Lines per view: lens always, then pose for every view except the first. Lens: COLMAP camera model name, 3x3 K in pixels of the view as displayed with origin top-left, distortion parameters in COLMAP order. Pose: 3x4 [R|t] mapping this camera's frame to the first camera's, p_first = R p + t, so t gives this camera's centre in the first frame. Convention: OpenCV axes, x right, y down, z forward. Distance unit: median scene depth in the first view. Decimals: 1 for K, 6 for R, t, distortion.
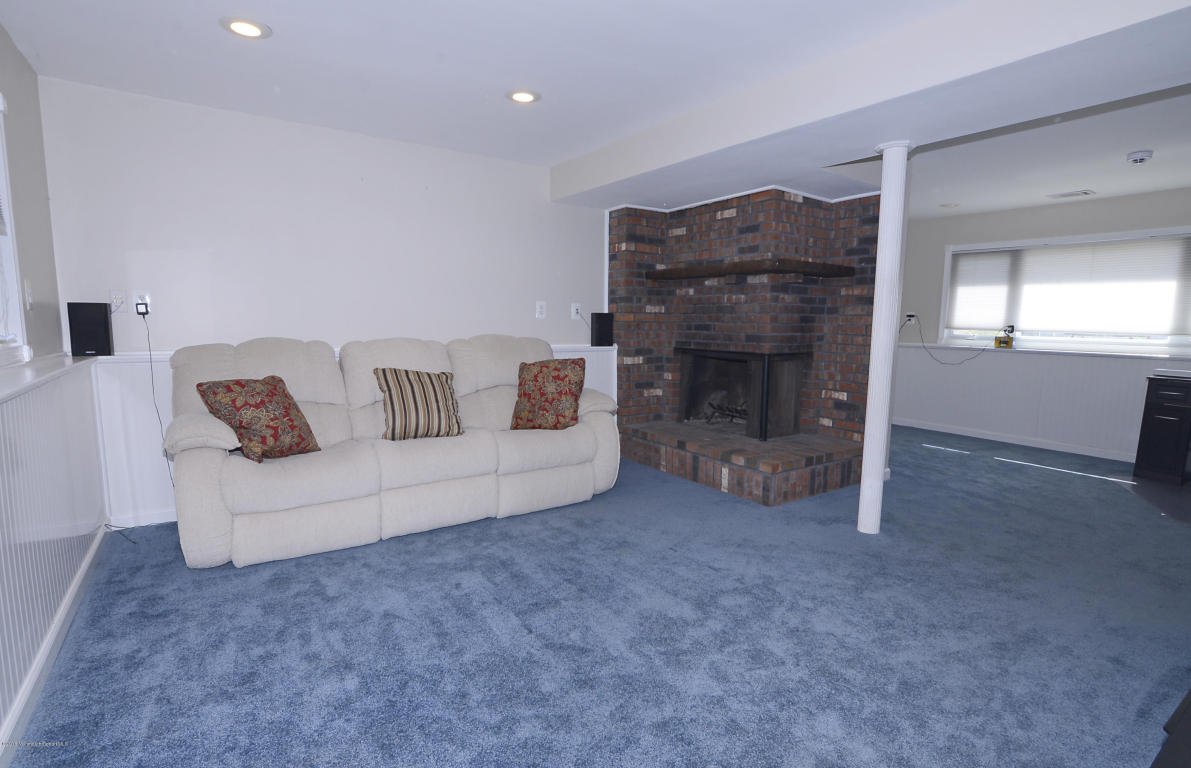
lens RADIAL K [[565.2, 0, 598.2], [0, 565.2, 388.6], [0, 0, 1]] dist [-0.022803, 0.000008]
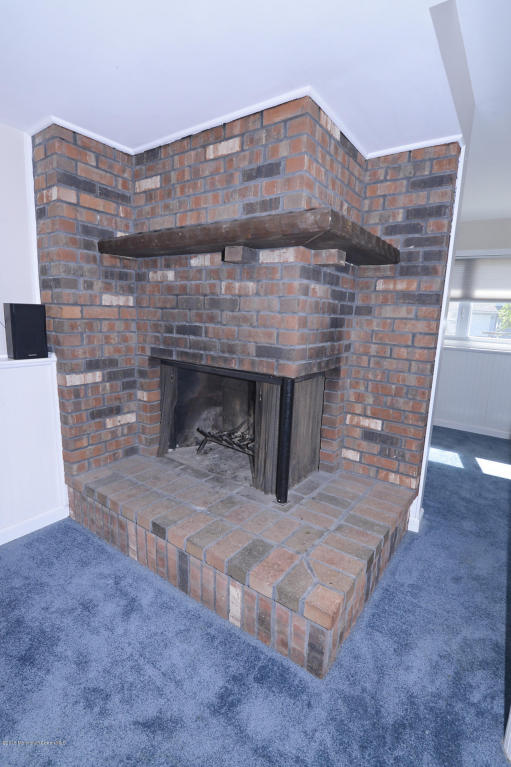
lens RADIAL K [[366.6, 0, 256.9], [0, 366.6, 381.6], [0, 0, 1]] dist [-0.024133, 0.001381]
pose [[0.935602, -0.039638, 0.350825, 0.108758], [0.013770, 0.997018, 0.075928, -0.081930], [-0.352788, -0.066208, 0.933358, 0.578372]]
